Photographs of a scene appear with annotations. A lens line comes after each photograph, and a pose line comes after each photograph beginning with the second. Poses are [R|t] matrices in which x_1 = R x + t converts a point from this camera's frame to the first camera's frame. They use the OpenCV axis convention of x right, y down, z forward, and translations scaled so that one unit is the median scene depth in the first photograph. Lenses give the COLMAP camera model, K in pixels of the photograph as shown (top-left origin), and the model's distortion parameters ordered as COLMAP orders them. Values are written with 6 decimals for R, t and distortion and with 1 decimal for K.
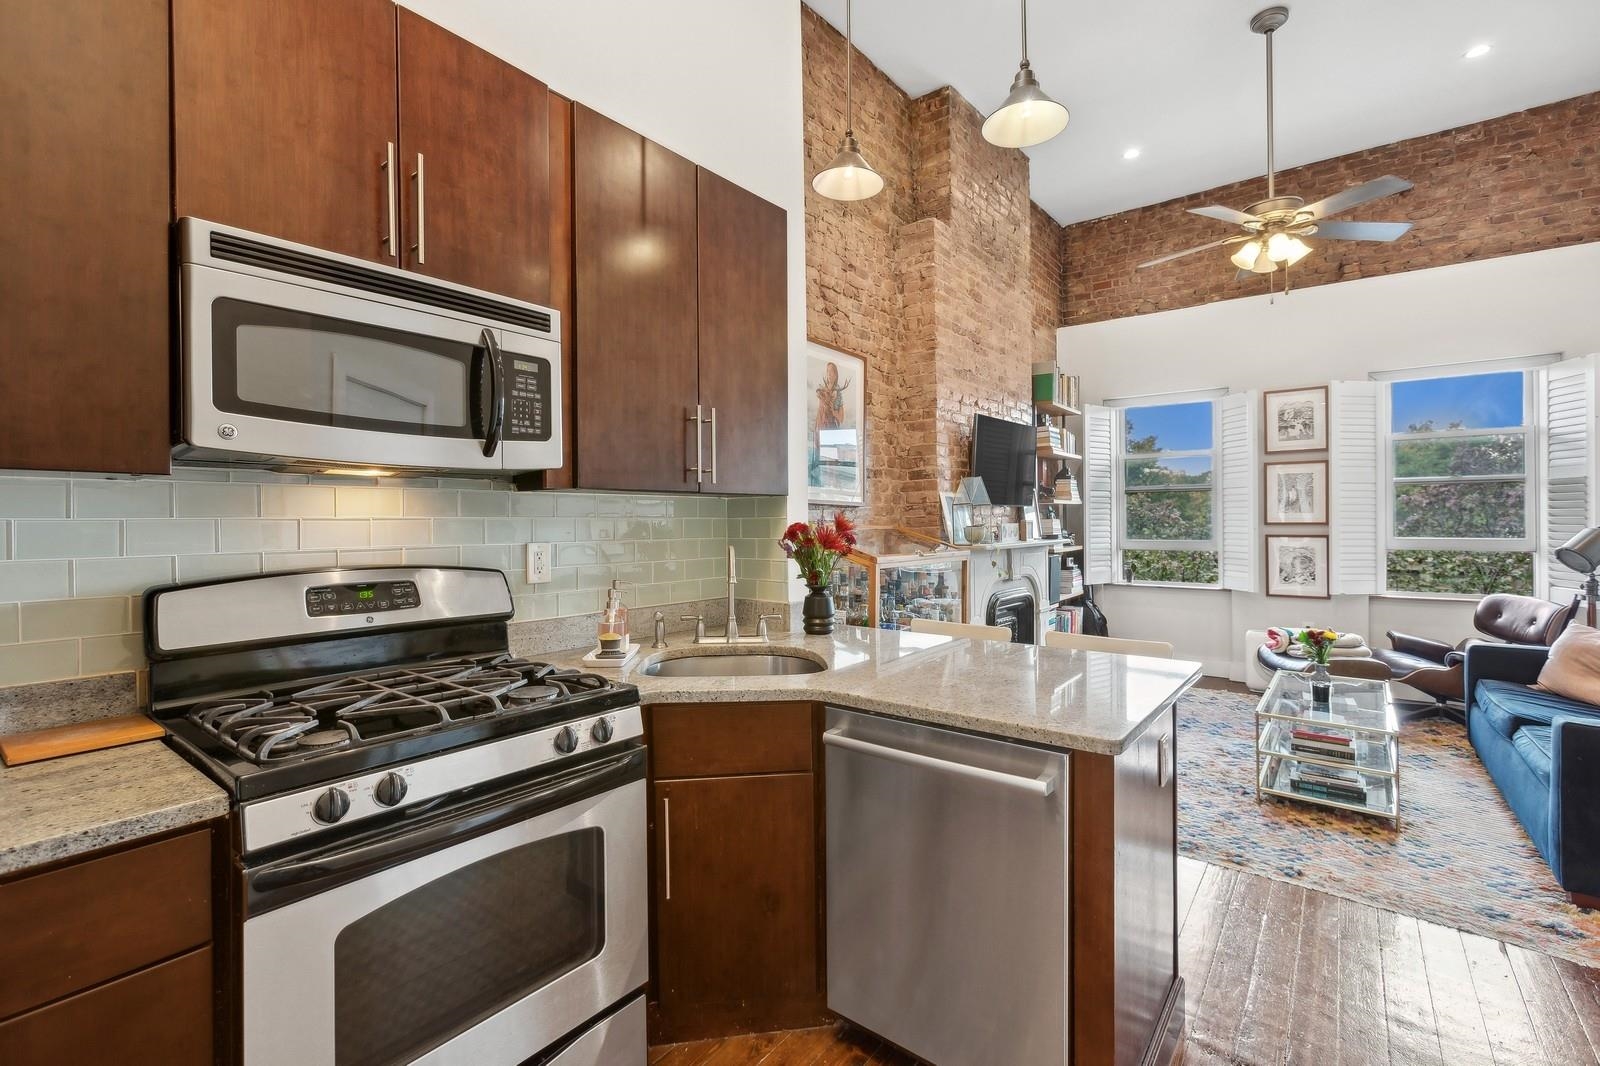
lens RADIAL K [[710.6, 0, 795.7], [0, 710.6, 519.3], [0, 0, 1]] dist [-0.001206, 0.000871]
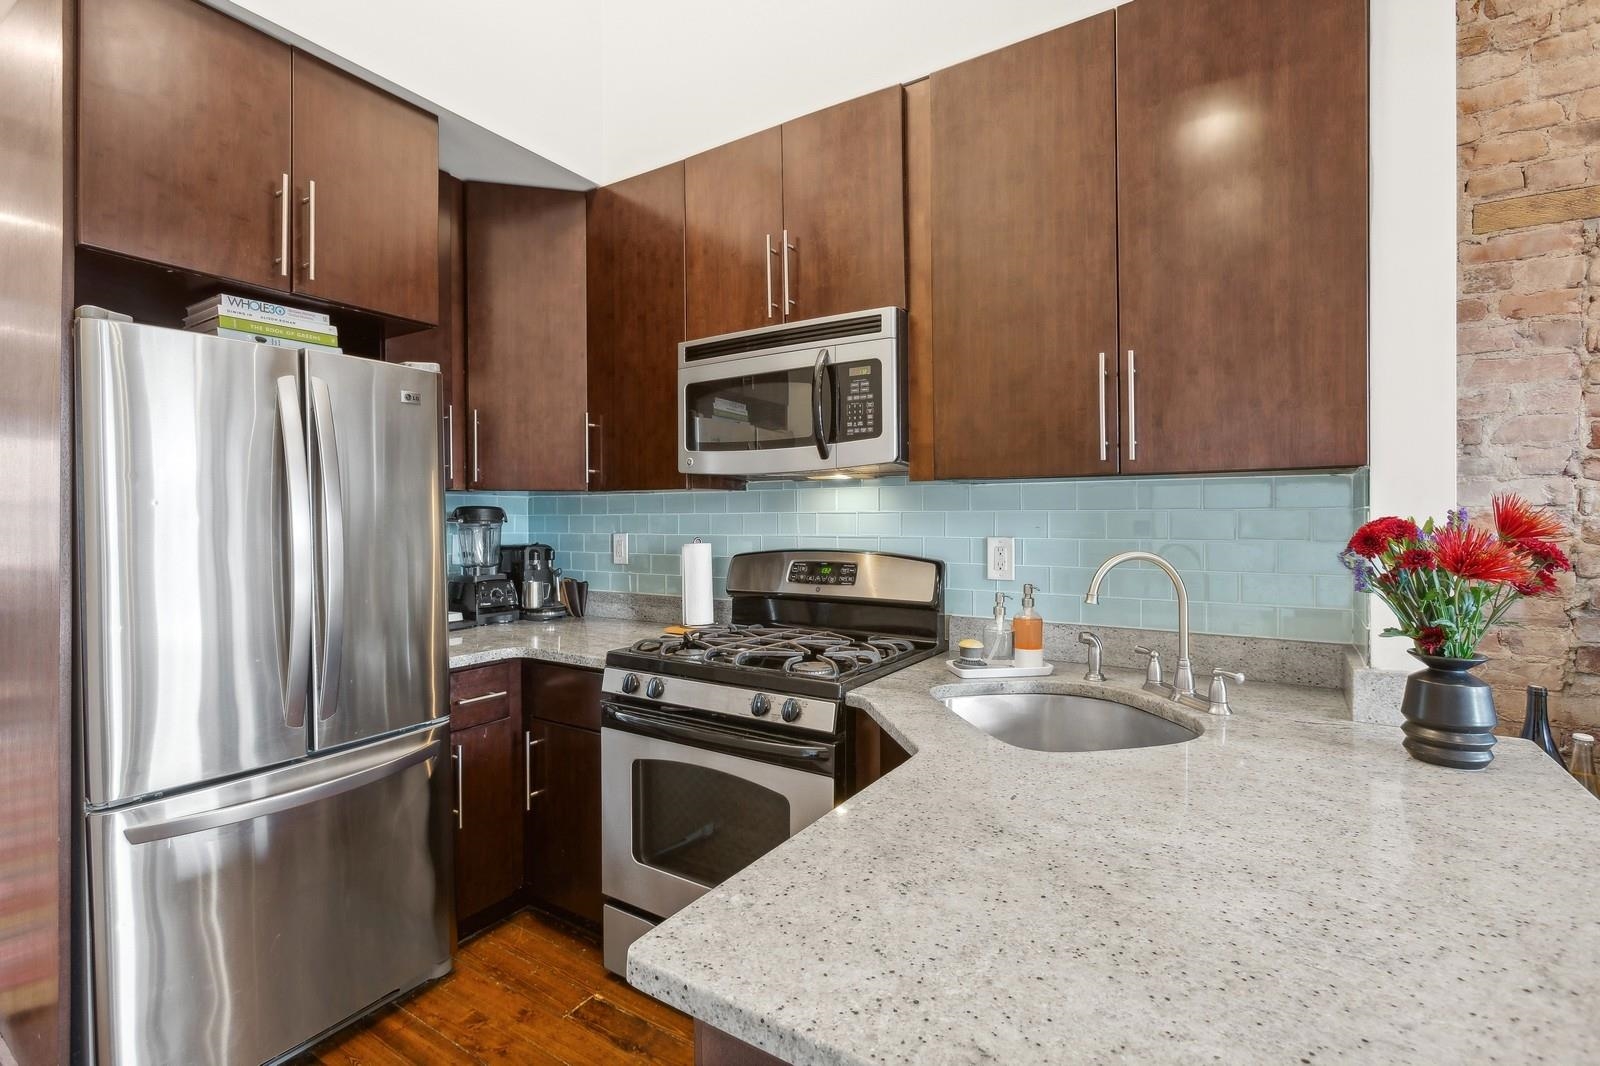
lens RADIAL K [[739.6, 0, 798.1], [0, 739.6, 517.5], [0, 0, 1]] dist [-0.000107, -0.000146]
pose [[0.099843, 0.005006, -0.994991, 0.726164], [0.001917, 0.999985, 0.005223, 0.001024], [0.995001, -0.002429, 0.099831, 0.788372]]
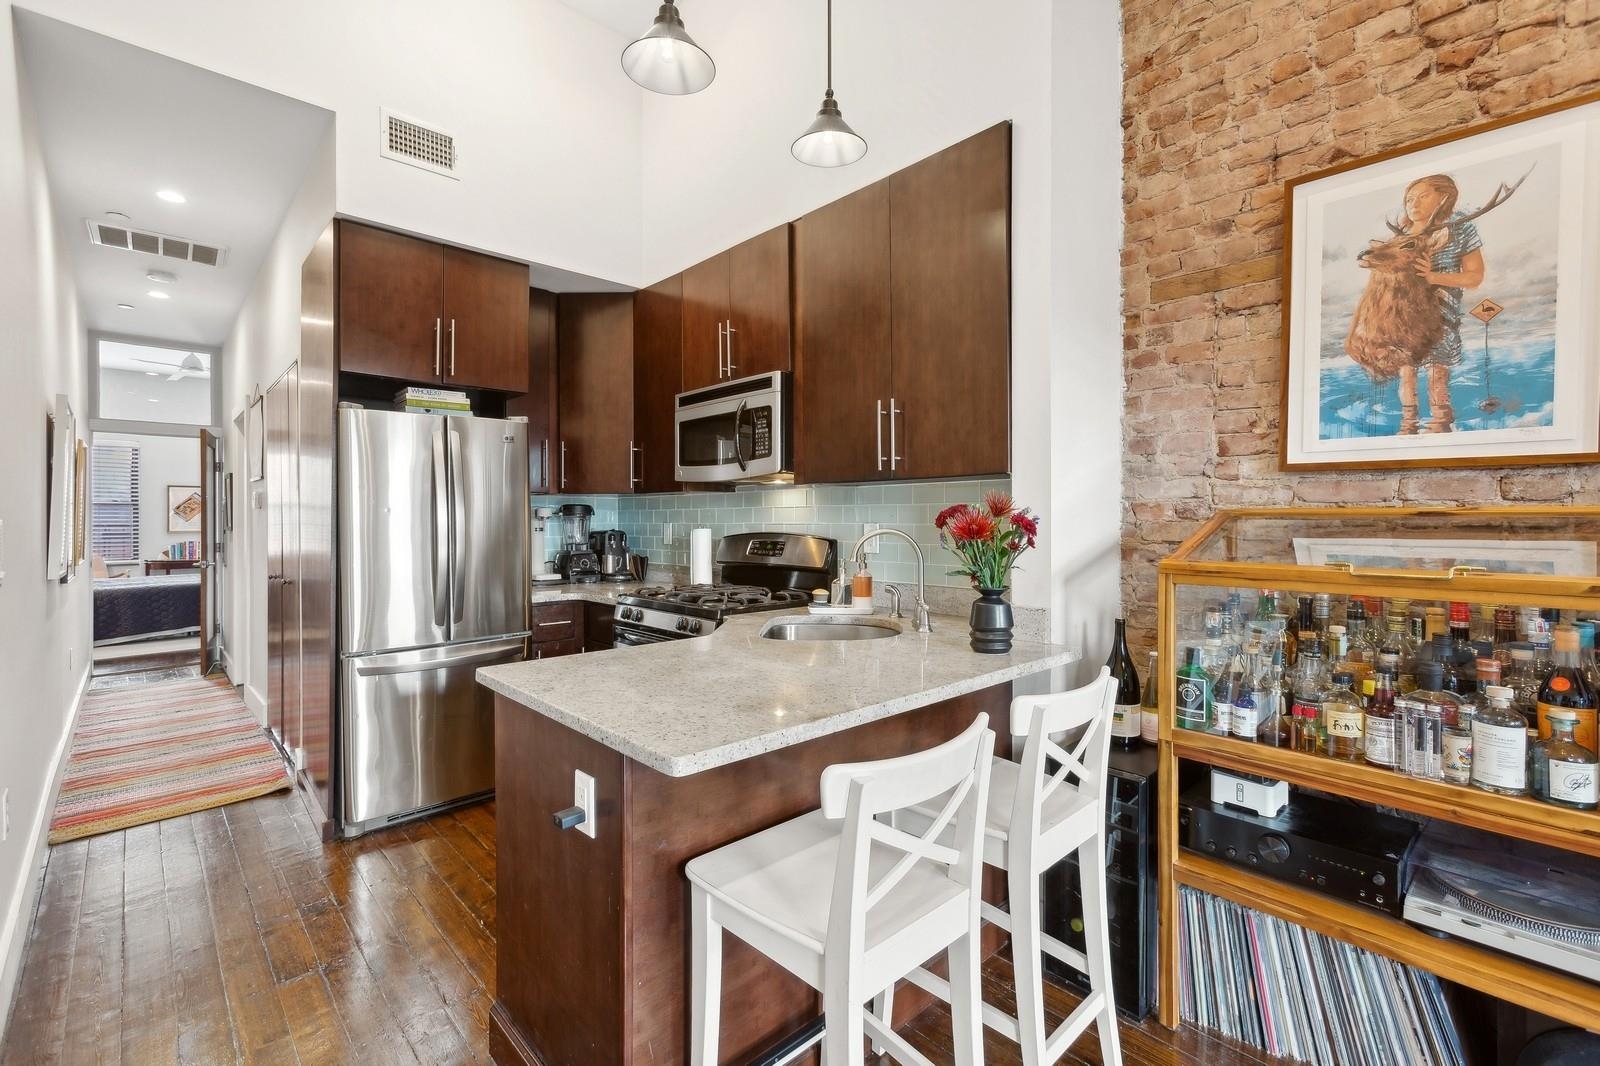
lens RADIAL K [[710.6, 0, 795.7], [0, 710.6, 519.3], [0, 0, 1]] dist [-0.001206, 0.000871]
pose [[-0.154631, 0.006353, -0.987952, 1.228215], [0.003463, 0.999977, 0.005888, 0.020692], [0.987966, -0.002511, -0.154650, 1.319818]]
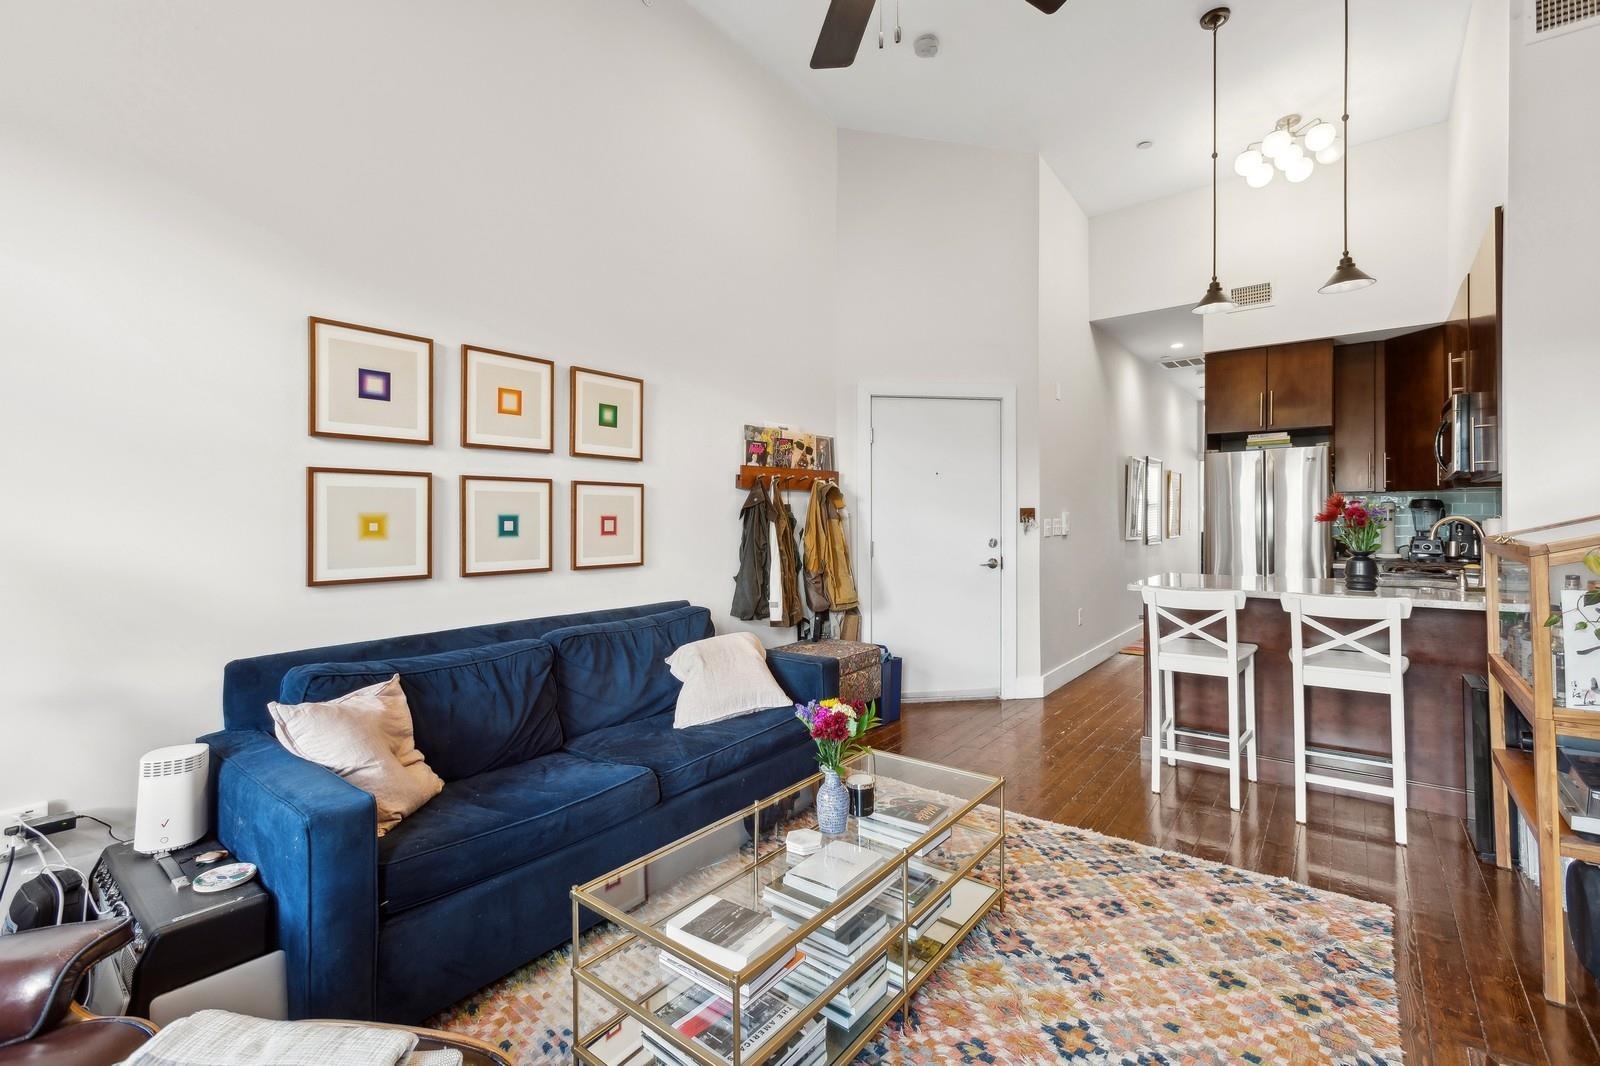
lens RADIAL K [[710.6, 0, 795.7], [0, 710.6, 519.3], [0, 0, 1]] dist [-0.001206, 0.000871]
pose [[-0.999793, 0.005857, 0.019489, 1.536261], [0.006015, 0.999949, 0.008051, 0.026099], [-0.019441, 0.008167, -0.999778, 3.187666]]
